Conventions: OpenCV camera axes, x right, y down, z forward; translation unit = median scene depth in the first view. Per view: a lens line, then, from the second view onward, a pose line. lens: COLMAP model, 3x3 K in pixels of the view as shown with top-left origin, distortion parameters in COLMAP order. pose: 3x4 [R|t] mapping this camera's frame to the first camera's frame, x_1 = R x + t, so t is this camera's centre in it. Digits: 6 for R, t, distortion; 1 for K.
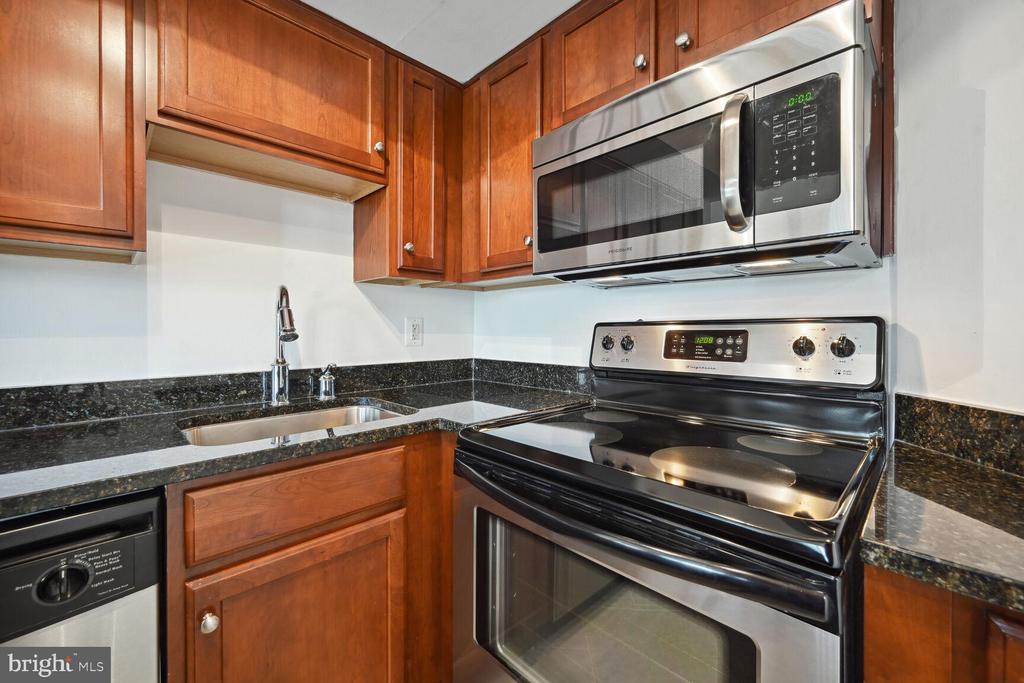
lens RADIAL K [[412.3, 0, 518.1], [0, 412.3, 334.4], [0, 0, 1]] dist [-0.000230, 0.000027]
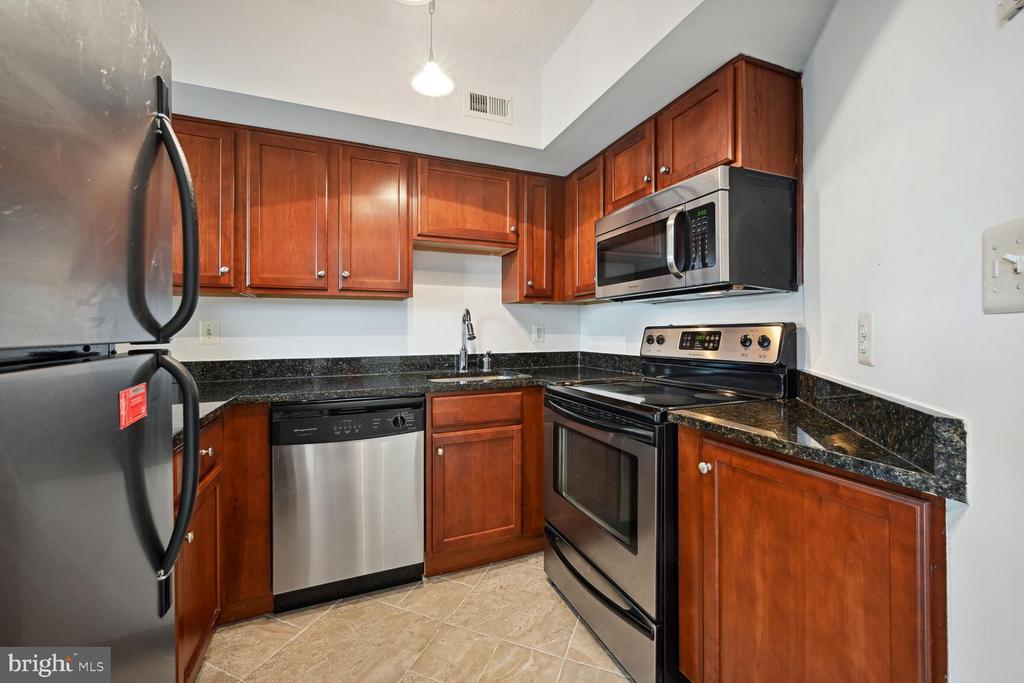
lens RADIAL K [[412.3, 0, 518.1], [0, 412.3, 334.4], [0, 0, 1]] dist [-0.000230, 0.000027]
pose [[0.929697, -0.000458, -0.368326, 0.345265], [-0.001741, 0.999983, -0.005636, 0.010566], [0.368322, 0.005881, 0.929680, -0.657274]]
